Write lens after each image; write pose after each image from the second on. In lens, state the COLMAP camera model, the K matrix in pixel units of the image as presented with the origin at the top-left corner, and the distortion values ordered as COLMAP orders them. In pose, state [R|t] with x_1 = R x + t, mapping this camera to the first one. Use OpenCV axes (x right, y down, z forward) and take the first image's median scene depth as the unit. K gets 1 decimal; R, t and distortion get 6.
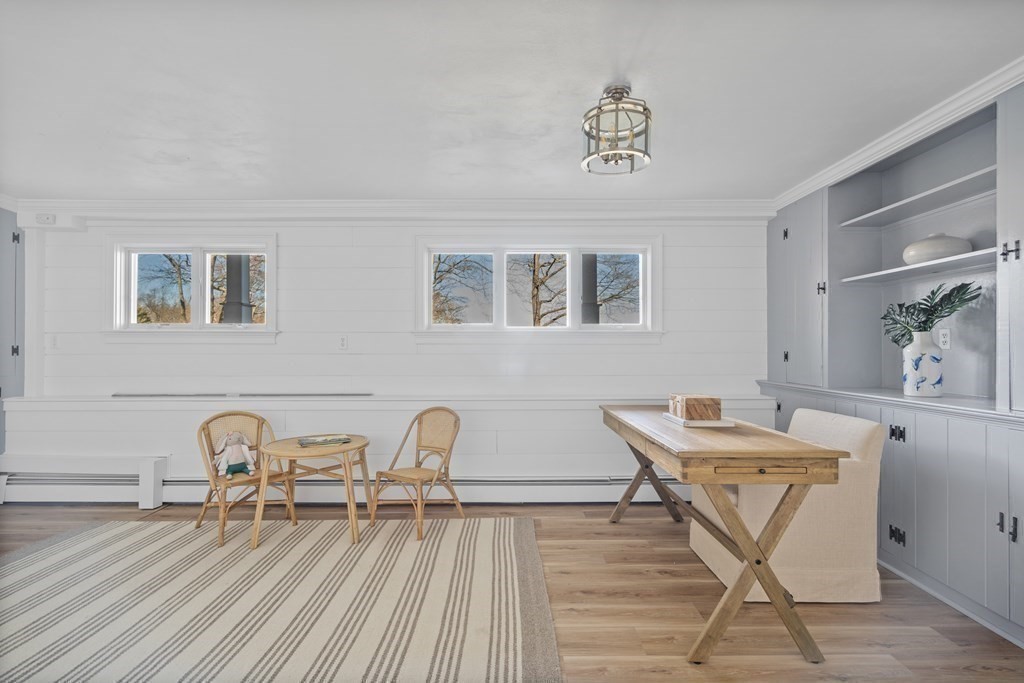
lens RADIAL K [[469.2, 0, 512.2], [0, 469.2, 343.6], [0, 0, 1]] dist [-0.001349, -0.000801]
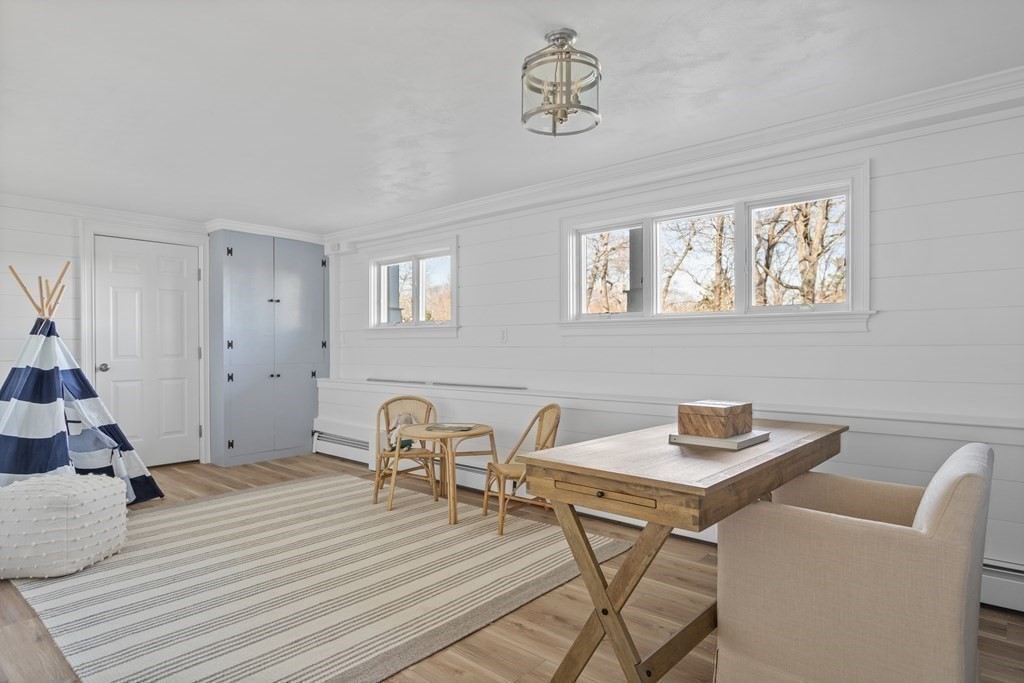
lens RADIAL K [[577.8, 0, 512.0], [0, 577.8, 341.5], [0, 0, 1]] dist [0.002663, 0.000303]
pose [[0.747276, -0.006182, -0.664485, 0.537913], [0.011369, 0.999929, 0.003483, 0.006998], [0.664417, -0.010157, 0.747293, 0.096146]]
